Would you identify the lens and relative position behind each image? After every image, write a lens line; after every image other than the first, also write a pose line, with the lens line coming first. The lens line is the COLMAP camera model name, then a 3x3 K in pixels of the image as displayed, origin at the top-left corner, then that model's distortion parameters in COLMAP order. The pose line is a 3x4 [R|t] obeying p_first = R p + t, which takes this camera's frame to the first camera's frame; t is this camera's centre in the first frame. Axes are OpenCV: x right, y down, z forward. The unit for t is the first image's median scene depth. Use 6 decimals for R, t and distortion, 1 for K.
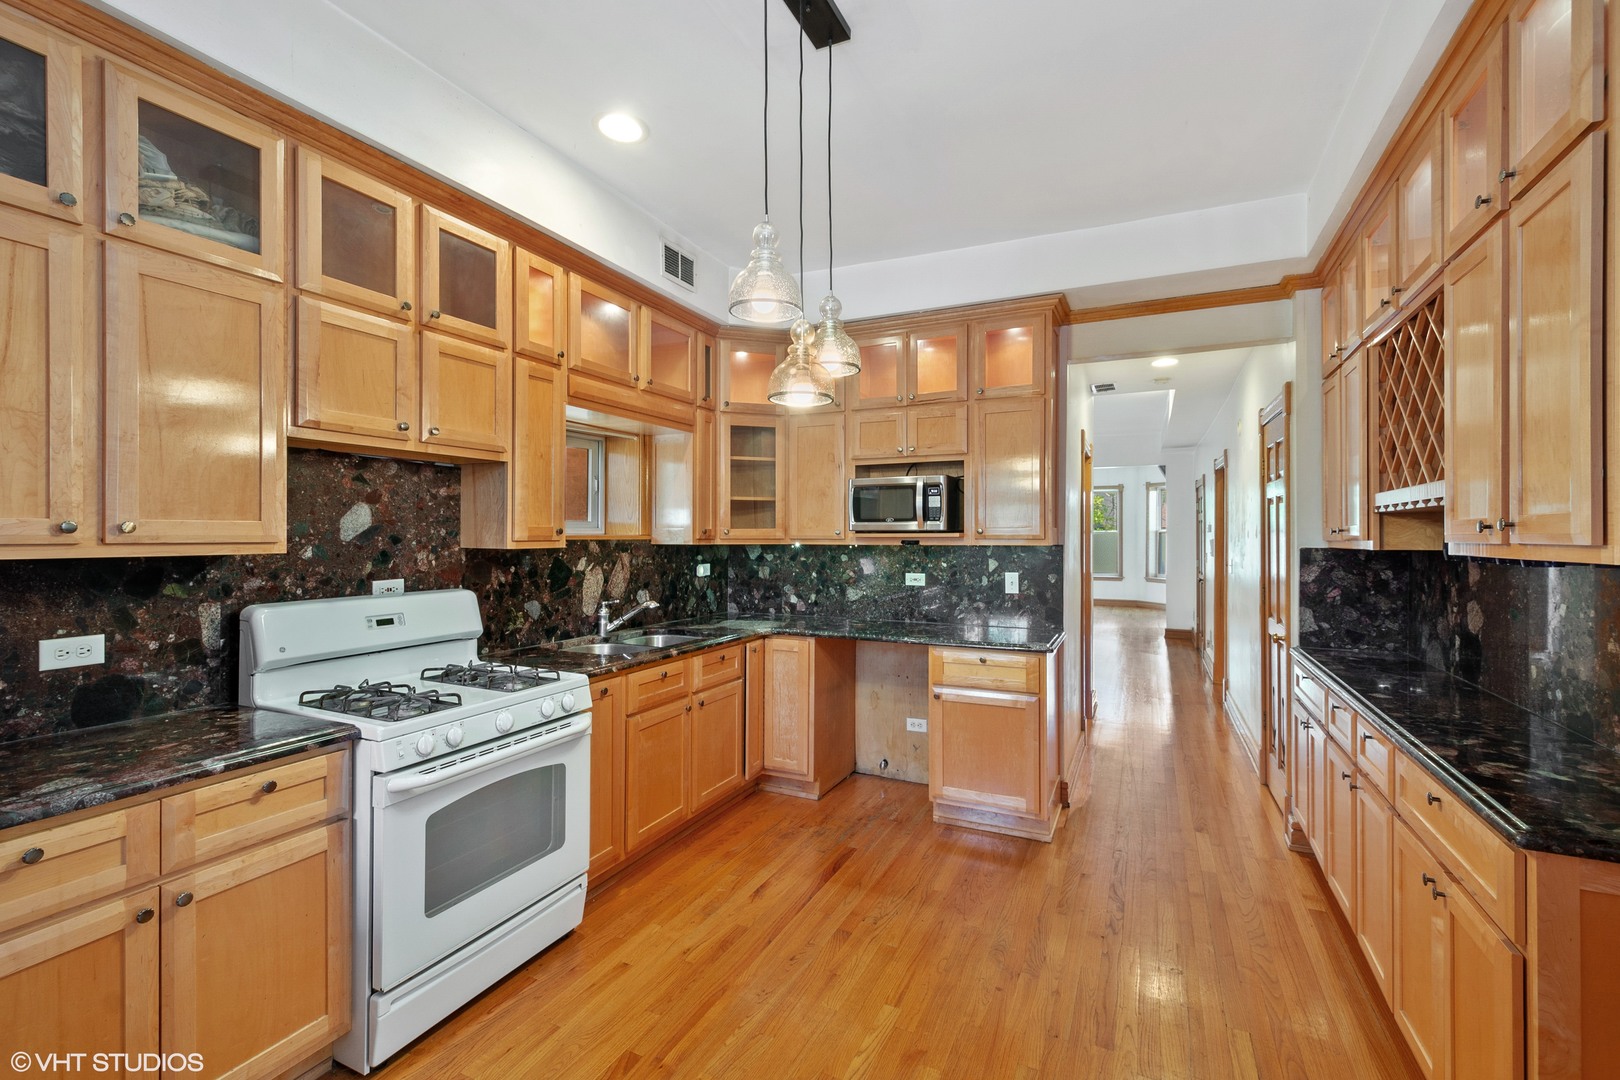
lens RADIAL K [[706.7, 0, 803.8], [0, 706.7, 532.7], [0, 0, 1]] dist [-0.000221, -0.000253]
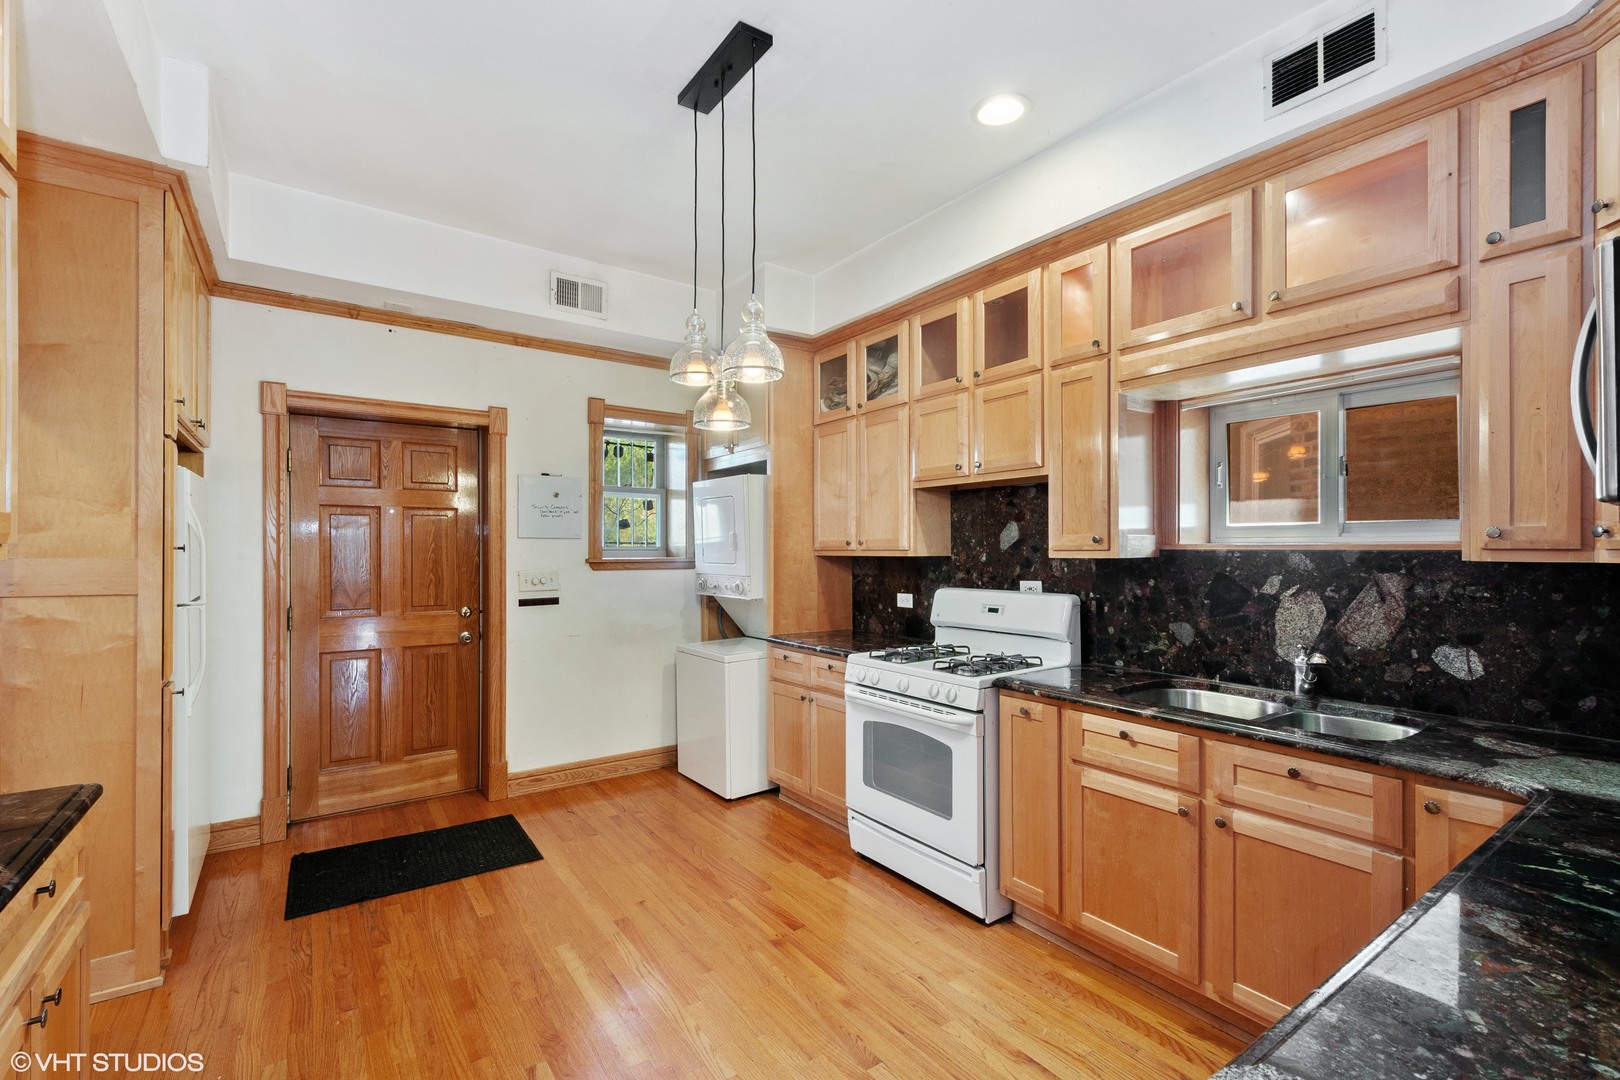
lens RADIAL K [[706.7, 0, 807.6], [0, 706.7, 550.6], [0, 0, 1]] dist [-0.000221, -0.000253]
pose [[-0.486992, 0.000454, -0.873406, 0.701341], [0.003552, 0.999993, -0.001460, 0.012758], [0.873399, -0.003813, -0.486990, 1.255563]]
